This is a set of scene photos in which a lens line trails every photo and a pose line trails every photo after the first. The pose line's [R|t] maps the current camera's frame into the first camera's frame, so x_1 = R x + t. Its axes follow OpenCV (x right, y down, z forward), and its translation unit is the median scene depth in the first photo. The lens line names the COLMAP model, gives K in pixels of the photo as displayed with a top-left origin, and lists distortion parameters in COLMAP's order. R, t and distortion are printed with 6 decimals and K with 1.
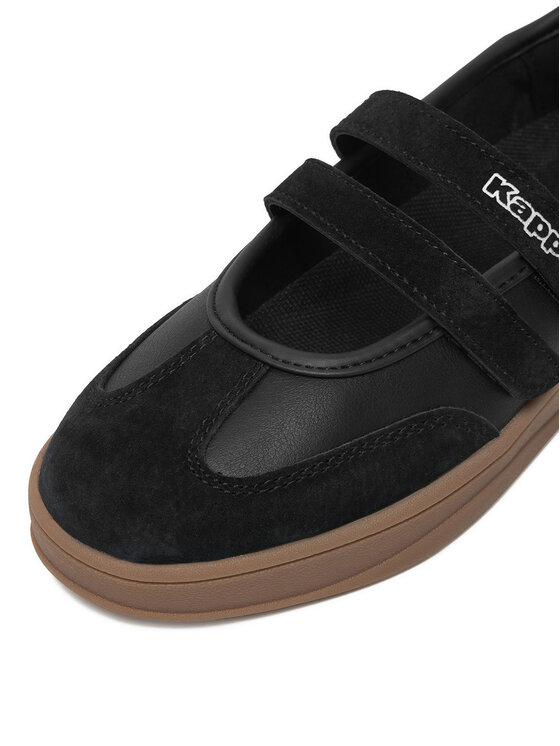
lens RADIAL K [[1658.2, 0, 280.0], [0, 1658.2, 372.9], [0, 0, 1]] dist [0.144909, 0.000000]
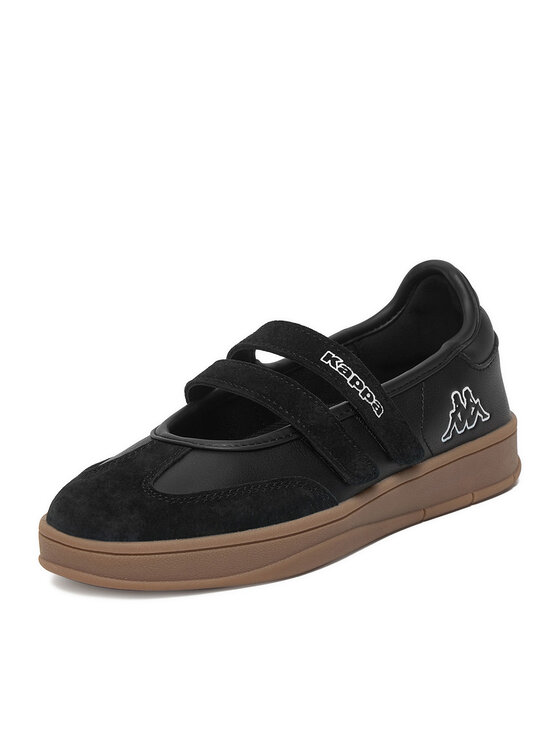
lens RADIAL K [[1914.9, 0, 280.0], [0, 1914.9, 372.8], [0, 0, 1]] dist [-0.148860, 0.000000]
pose [[0.998083, -0.011766, 0.060755, -0.031159], [0.033630, 0.927266, -0.372891, 0.601167], [-0.051949, 0.374219, 0.925884, -0.722760]]
